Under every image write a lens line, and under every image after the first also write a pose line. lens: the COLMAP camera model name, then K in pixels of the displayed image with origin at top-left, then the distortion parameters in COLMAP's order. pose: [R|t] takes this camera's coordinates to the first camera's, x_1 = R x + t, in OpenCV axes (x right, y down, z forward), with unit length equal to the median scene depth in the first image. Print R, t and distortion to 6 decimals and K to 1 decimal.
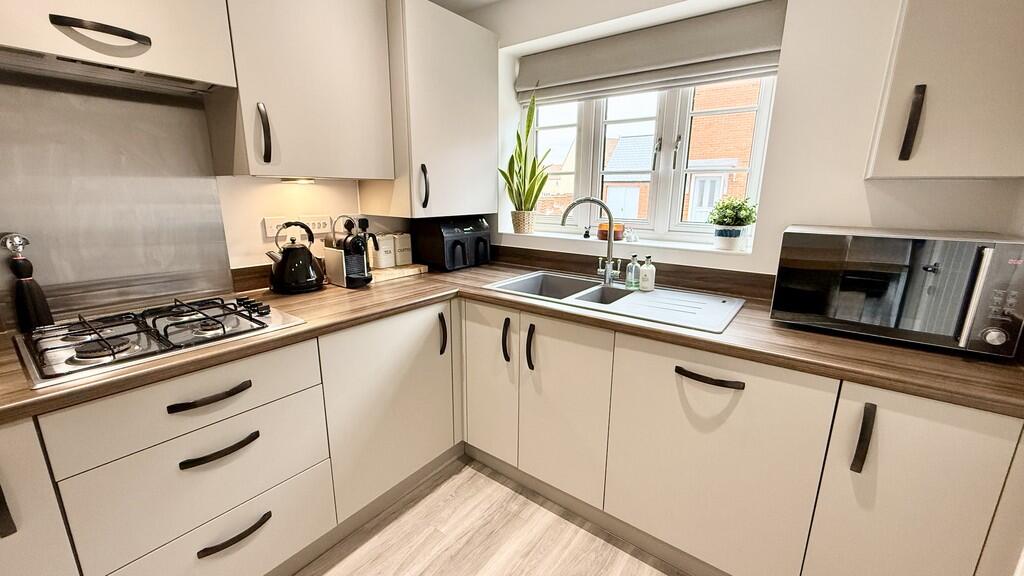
lens RADIAL K [[411.8, 0, 507.9], [0, 411.8, 289.0], [0, 0, 1]] dist [0.003726, 0.000721]
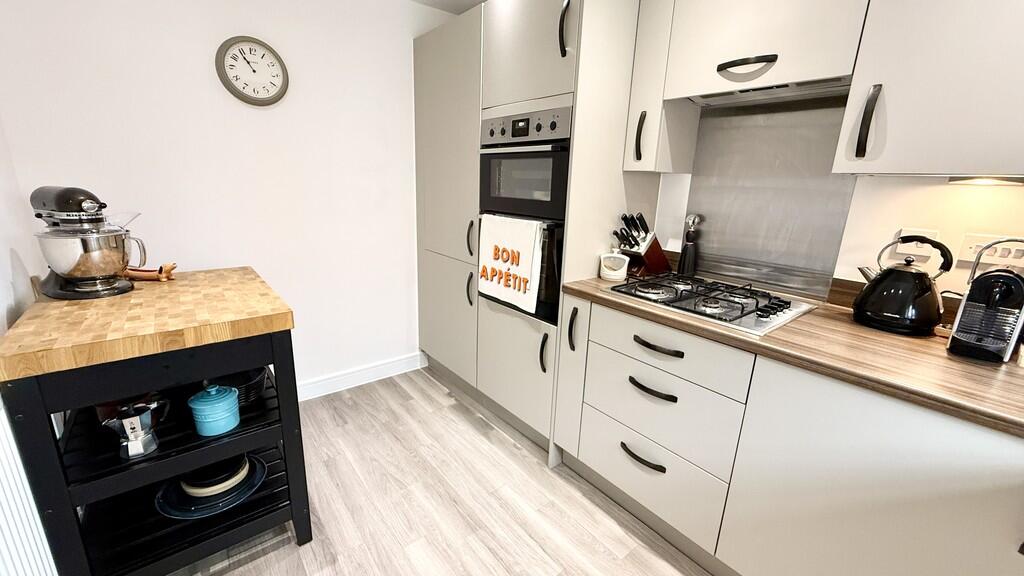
lens RADIAL K [[411.8, 0, 507.5], [0, 411.8, 290.5], [0, 0, 1]] dist [0.003726, 0.000721]
pose [[-0.246417, 0.238906, -0.939256, 0.443004], [-0.258699, 0.917762, 0.301310, -0.130513], [0.933999, 0.317233, -0.164347, 0.570285]]
